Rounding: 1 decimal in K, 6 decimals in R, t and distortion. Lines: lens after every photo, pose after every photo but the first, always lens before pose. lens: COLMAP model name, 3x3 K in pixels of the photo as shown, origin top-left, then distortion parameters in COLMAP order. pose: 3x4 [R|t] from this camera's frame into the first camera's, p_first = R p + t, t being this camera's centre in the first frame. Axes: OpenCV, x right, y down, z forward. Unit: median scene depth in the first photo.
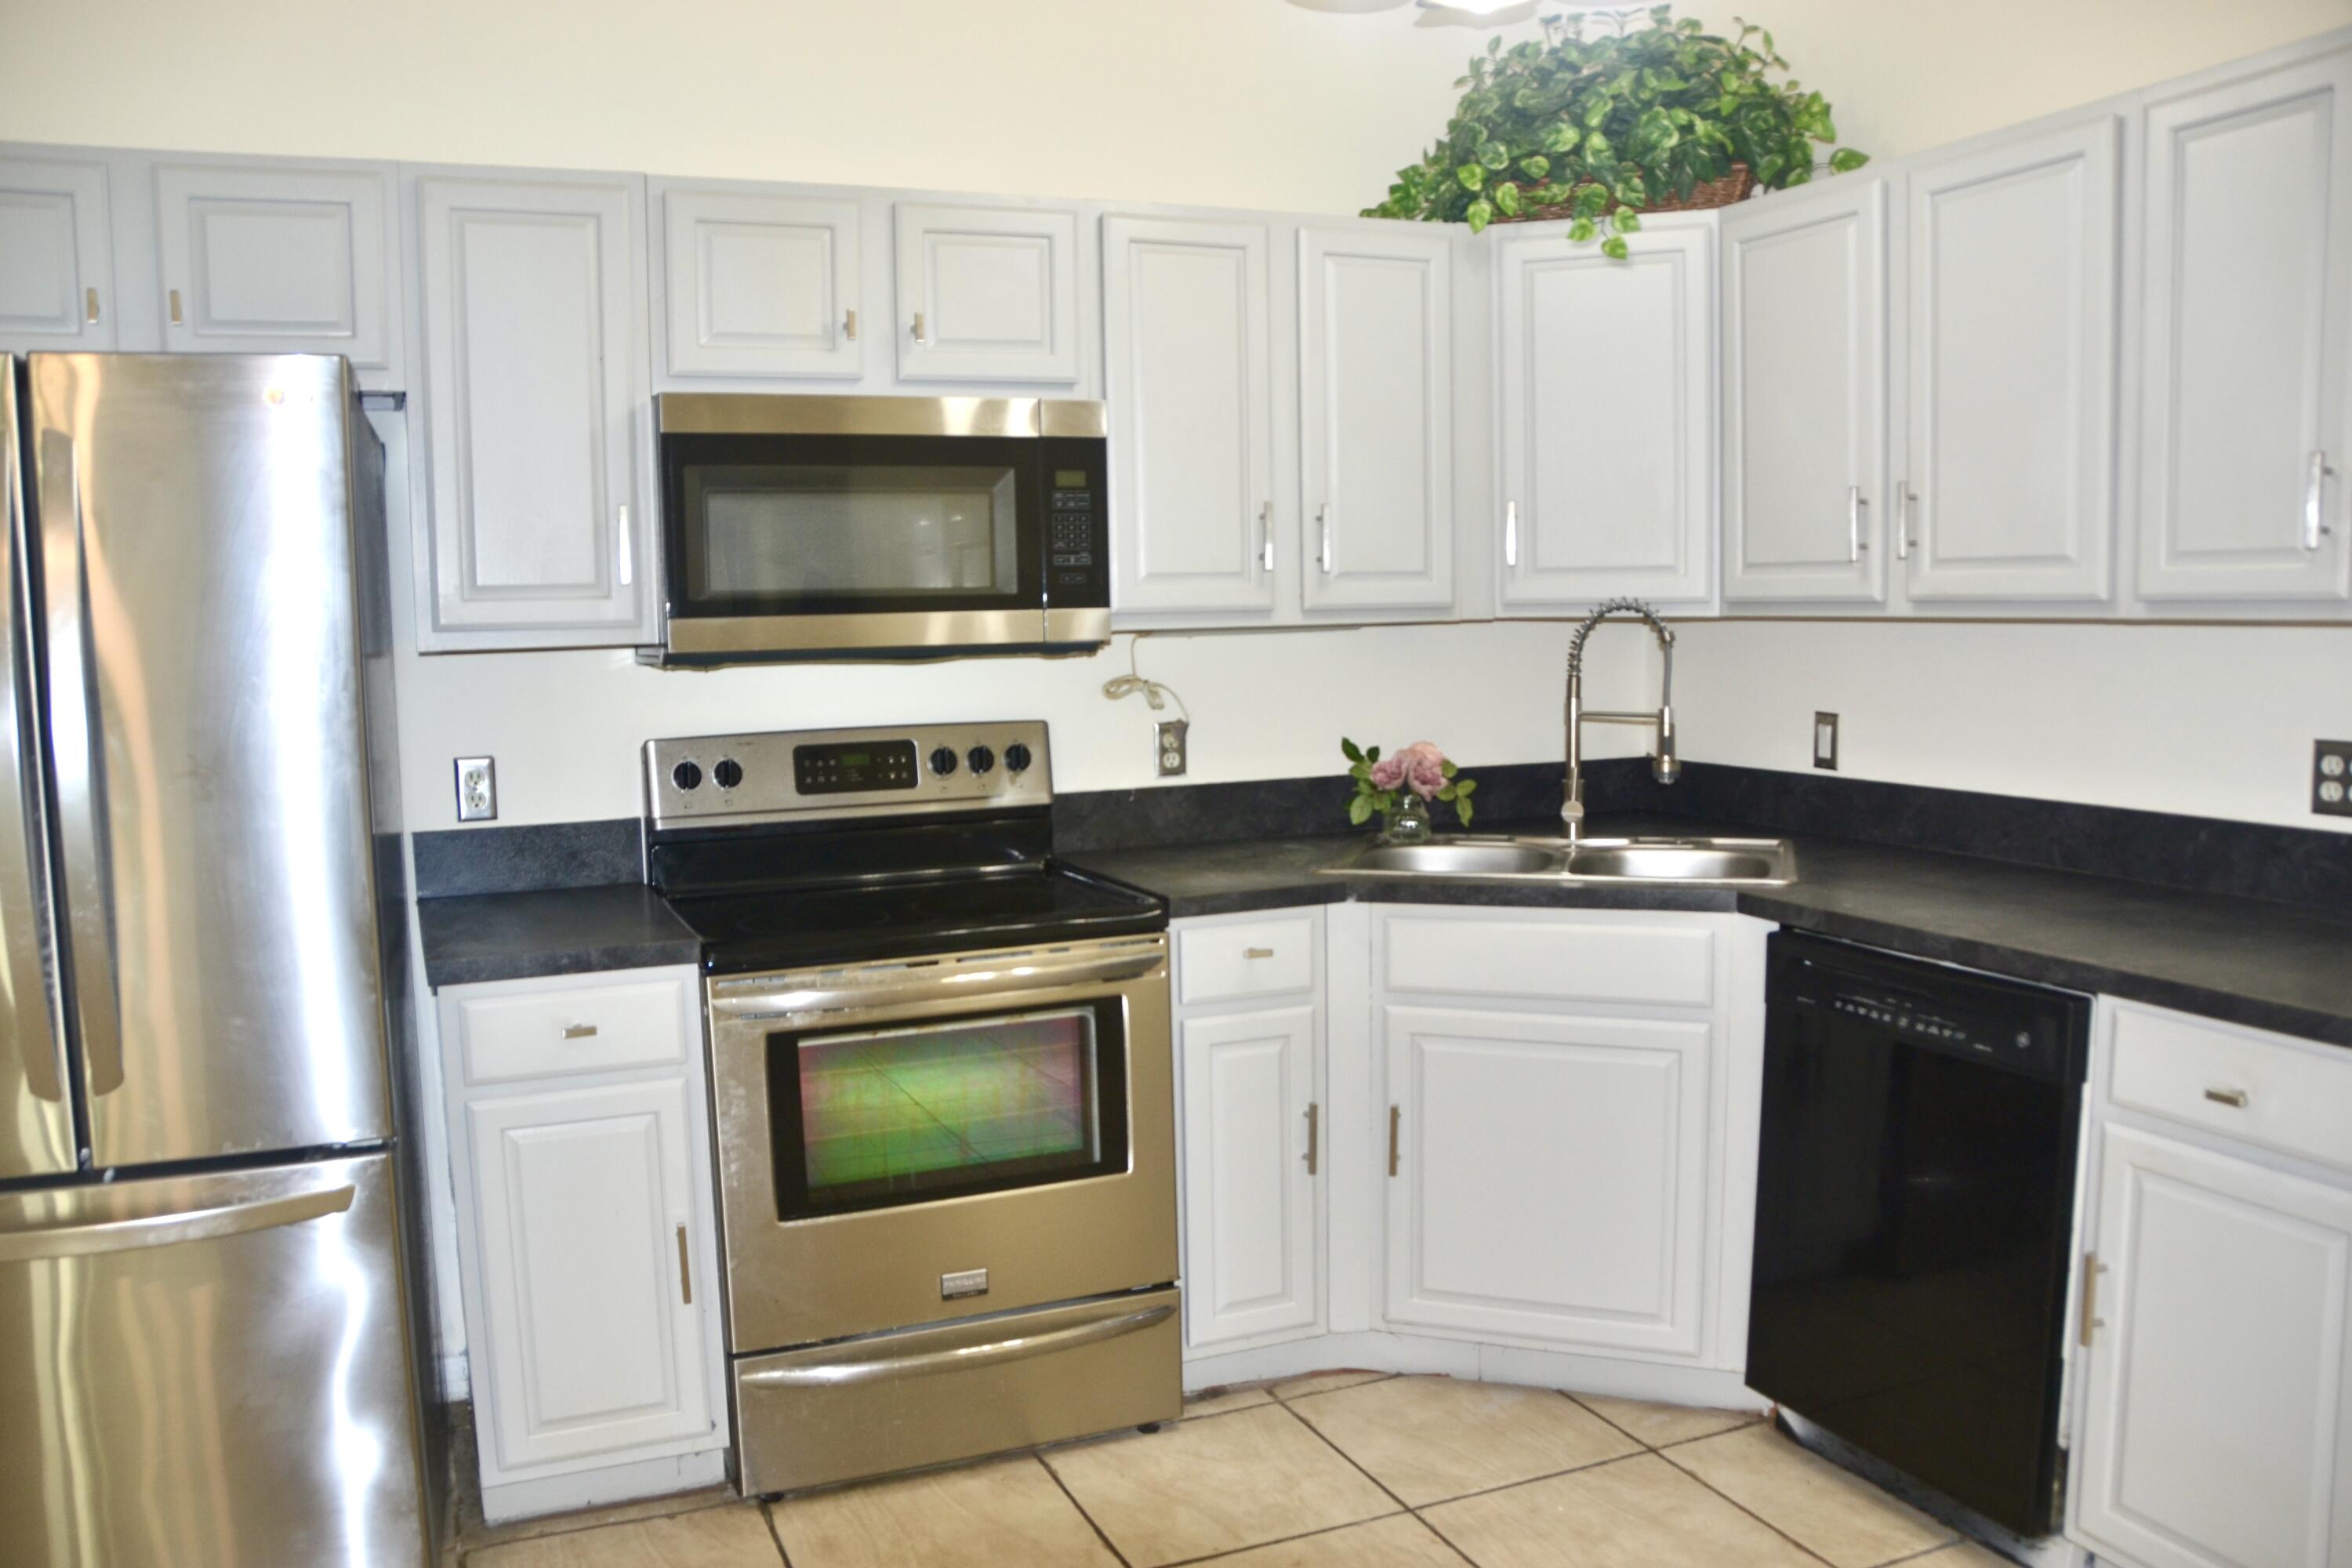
lens RADIAL K [[1859.3, 0, 1168.9], [0, 1859.3, 808.1], [0, 0, 1]] dist [-0.157110, 0.113642]
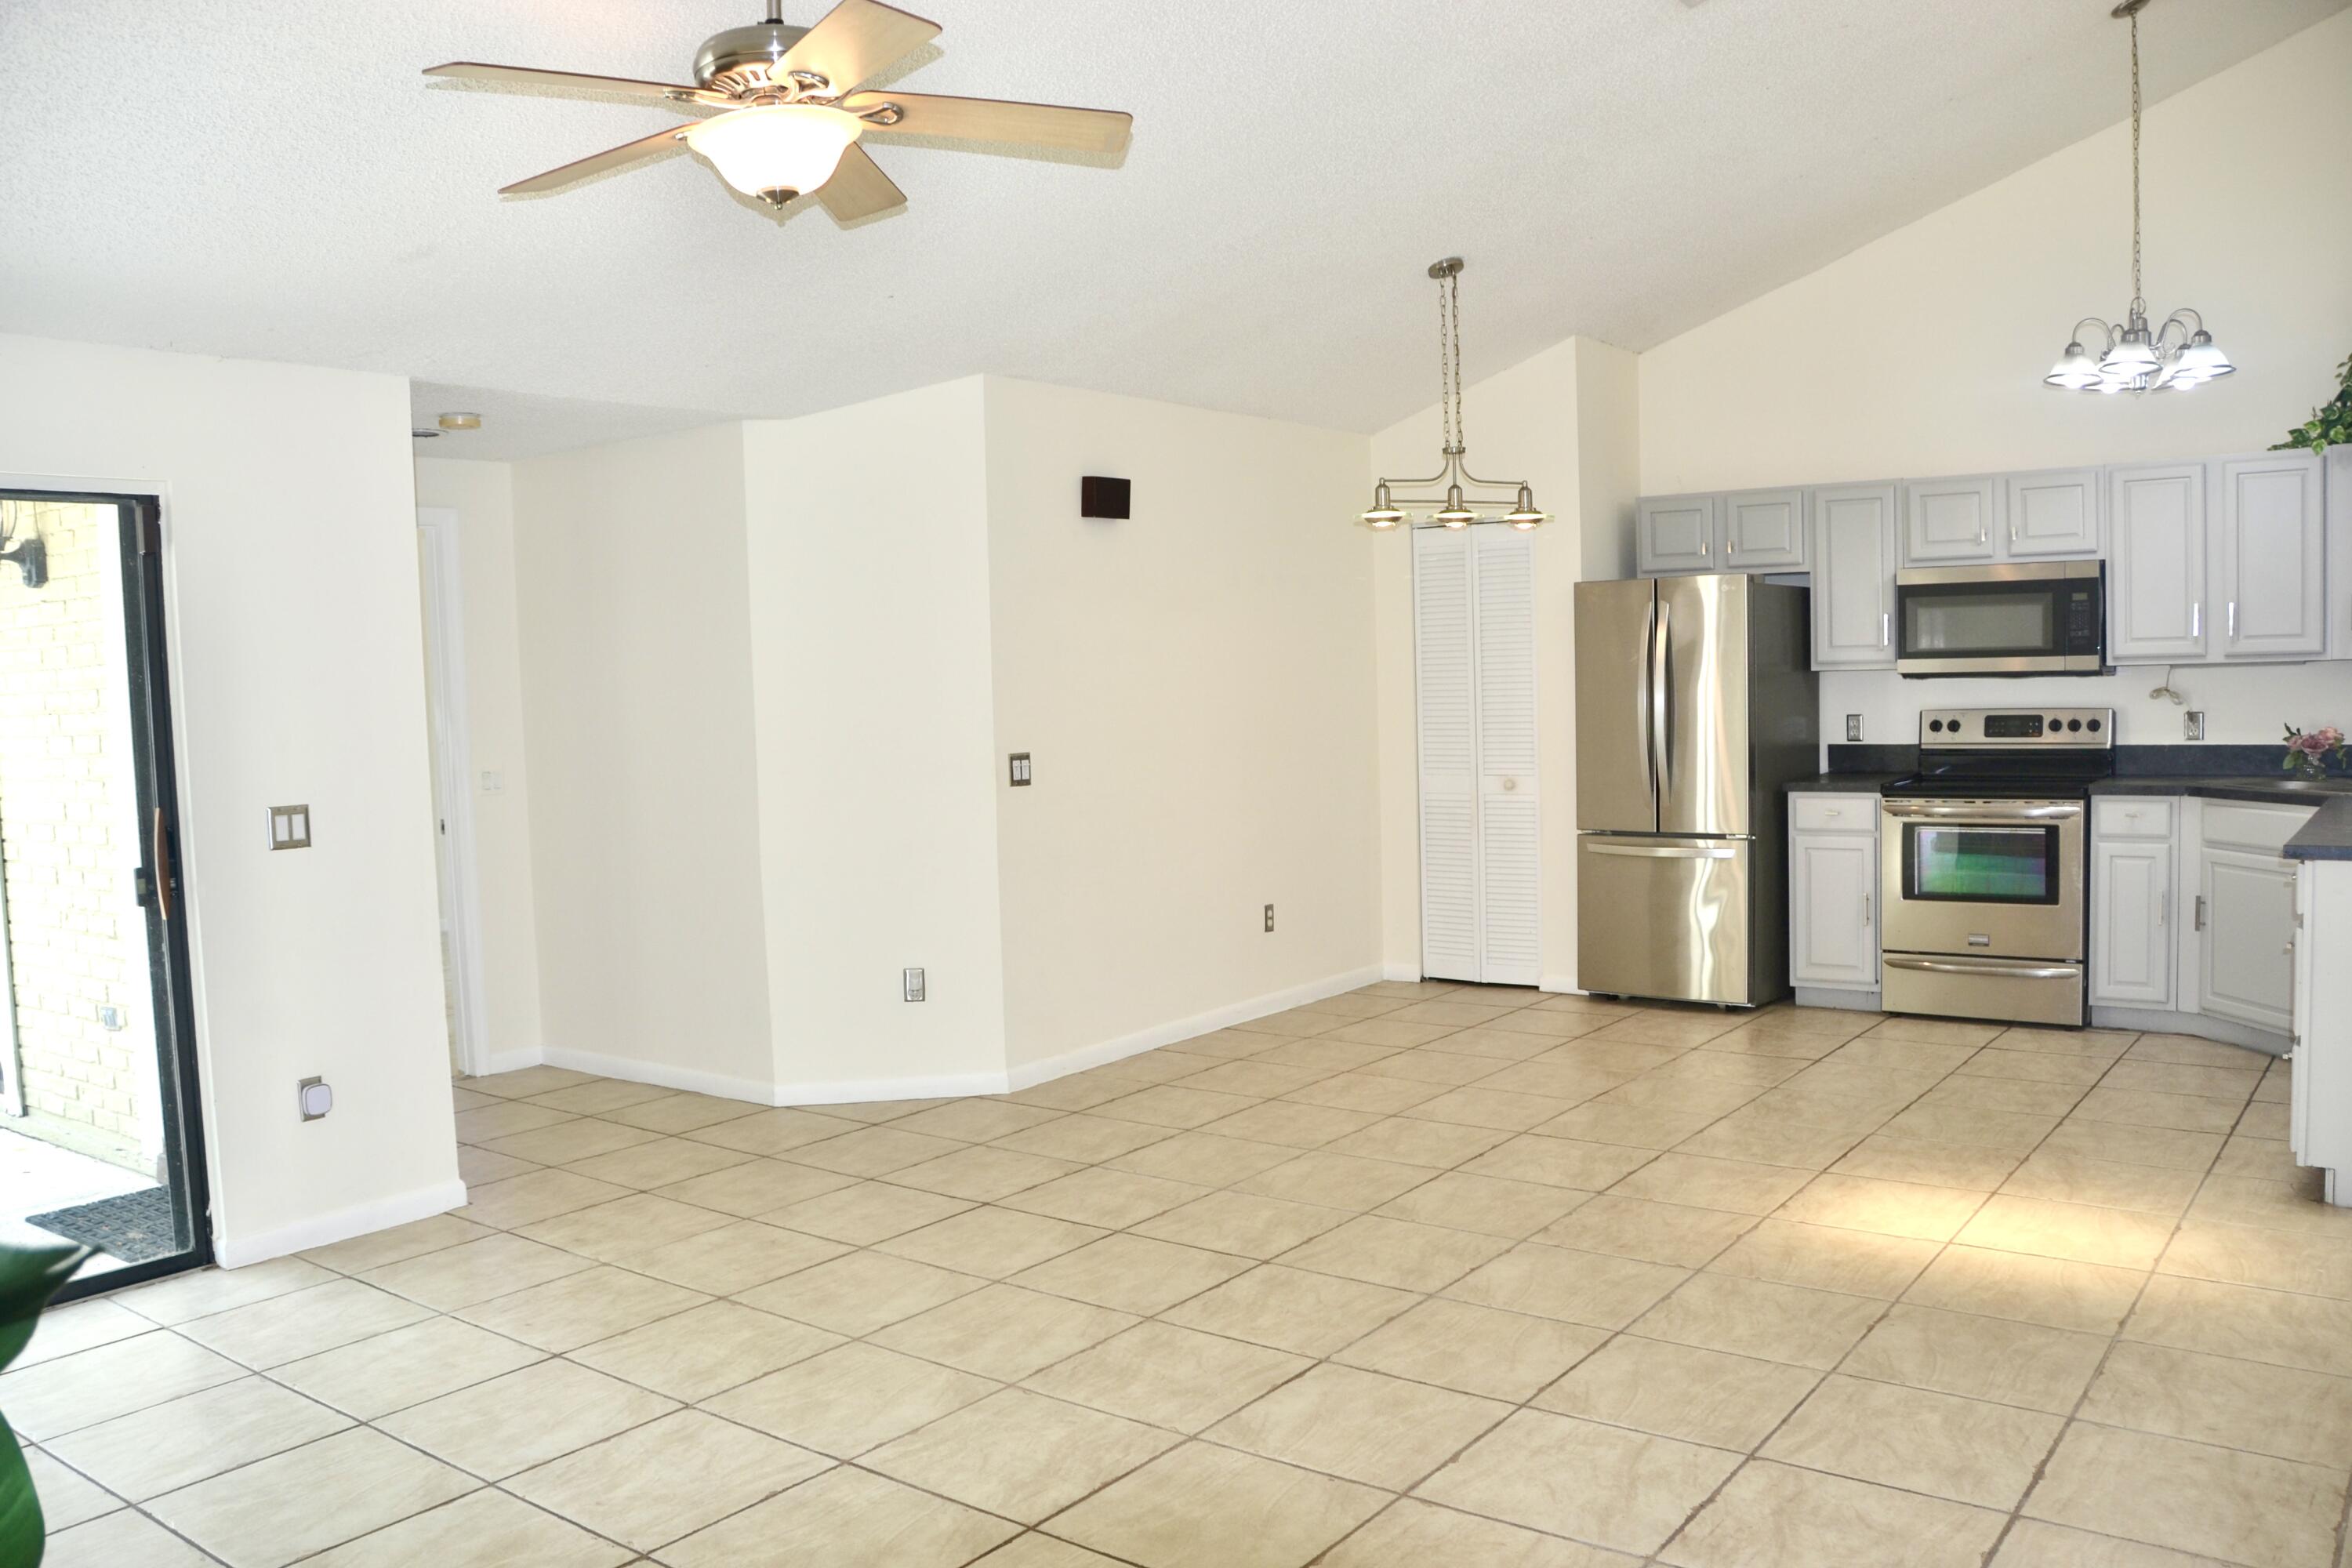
lens RADIAL K [[1859.3, 0, 1168.9], [0, 1859.3, 808.1], [0, 0, 1]] dist [-0.157110, 0.113642]
pose [[0.496150, 0.067874, -0.865580, 1.239062], [-0.073531, 0.996643, 0.036003, 0.074022], [0.865118, 0.045784, 0.499475, -0.968412]]
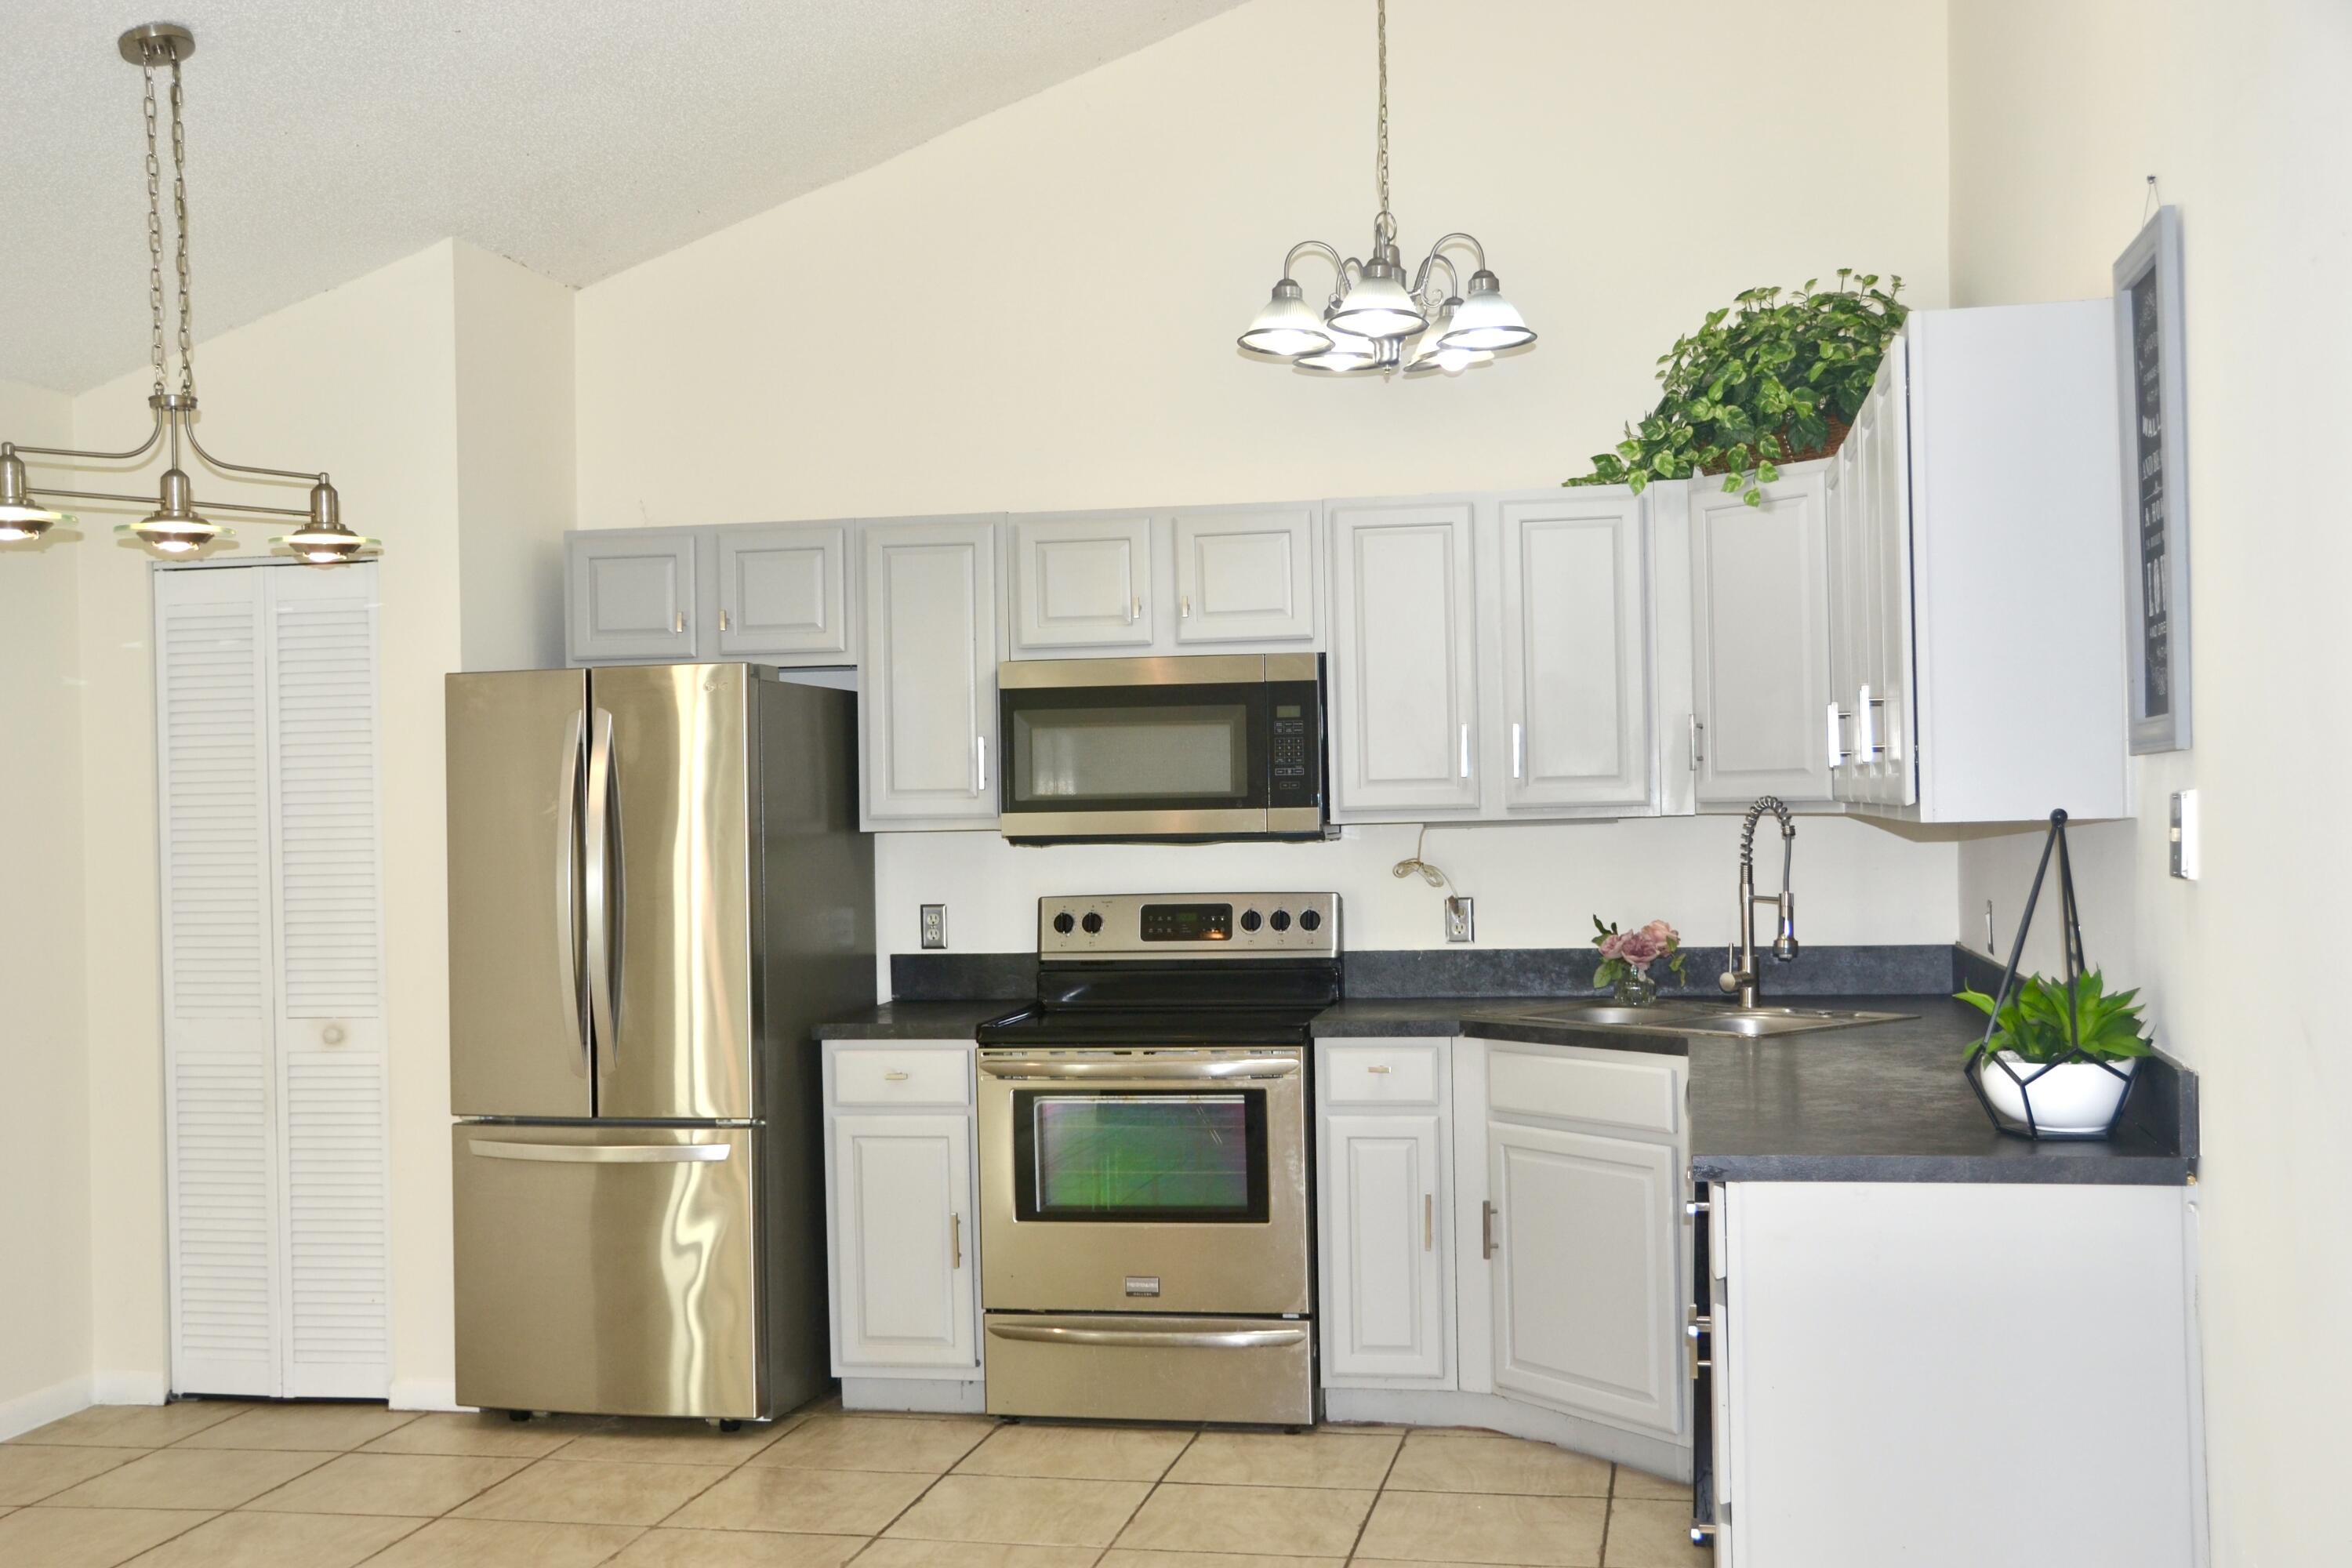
lens RADIAL K [[2572.5, 0, 1177.6], [0, 2572.5, 811.2], [0, 0, 1]] dist [-0.017383, -0.000538]
pose [[0.822999, 0.005778, -0.568014, 0.920398], [-0.058675, 0.995464, -0.074888, 0.039211], [0.565005, 0.094961, 0.819605, -0.564965]]
